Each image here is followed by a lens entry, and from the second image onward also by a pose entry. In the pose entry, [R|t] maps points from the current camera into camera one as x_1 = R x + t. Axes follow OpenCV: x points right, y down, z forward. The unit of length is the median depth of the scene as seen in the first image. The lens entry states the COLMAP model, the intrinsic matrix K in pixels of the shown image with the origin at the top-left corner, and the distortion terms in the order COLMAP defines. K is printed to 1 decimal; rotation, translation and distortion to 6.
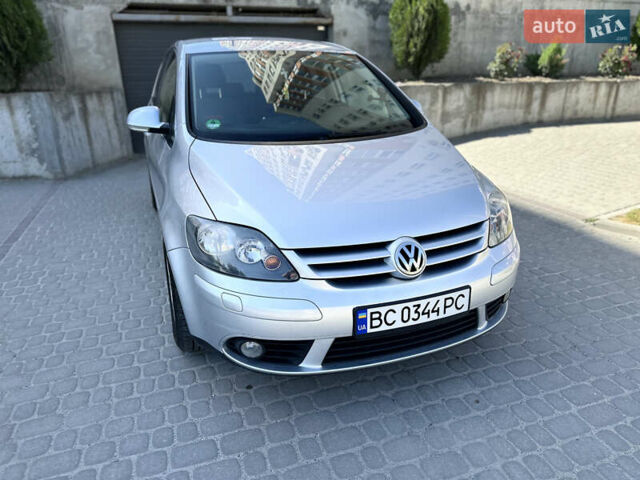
lens RADIAL K [[467.7, 0, 318.9], [0, 467.7, 253.1], [0, 0, 1]] dist [0.032918, -0.045314]
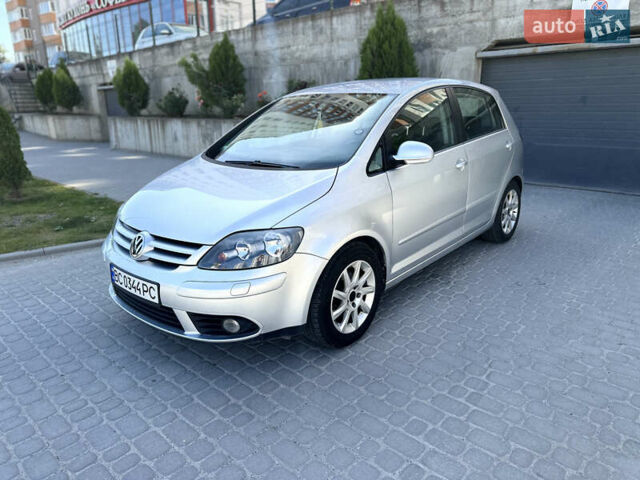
lens RADIAL K [[466.0, 0, 319.6], [0, 466.0, 251.5], [0, 0, 1]] dist [0.020705, -0.028293]
pose [[0.448640, 0.277554, -0.849521, 1.188285], [-0.317298, 0.938095, 0.138925, -0.247261], [0.835490, 0.207224, 0.508934, 0.541253]]
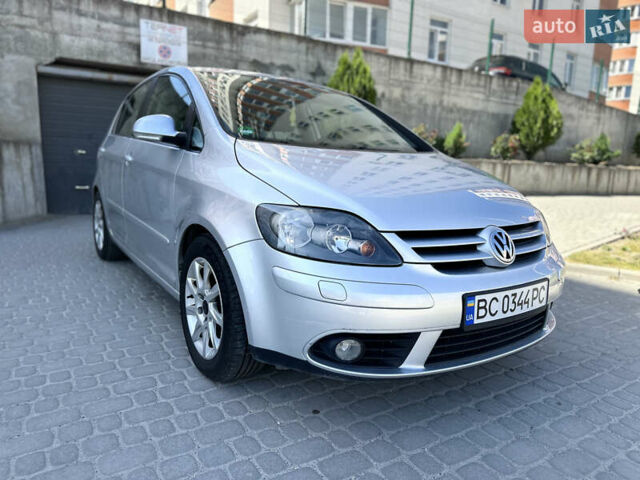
lens RADIAL K [[467.4, 0, 316.2], [0, 467.4, 257.3], [0, 0, 1]] dist [0.002179, -0.007293]
pose [[0.972209, -0.000766, 0.234111, -0.293431], [0.042800, 0.983723, -0.174522, 0.135060], [-0.230167, 0.179692, 0.956417, 0.123775]]
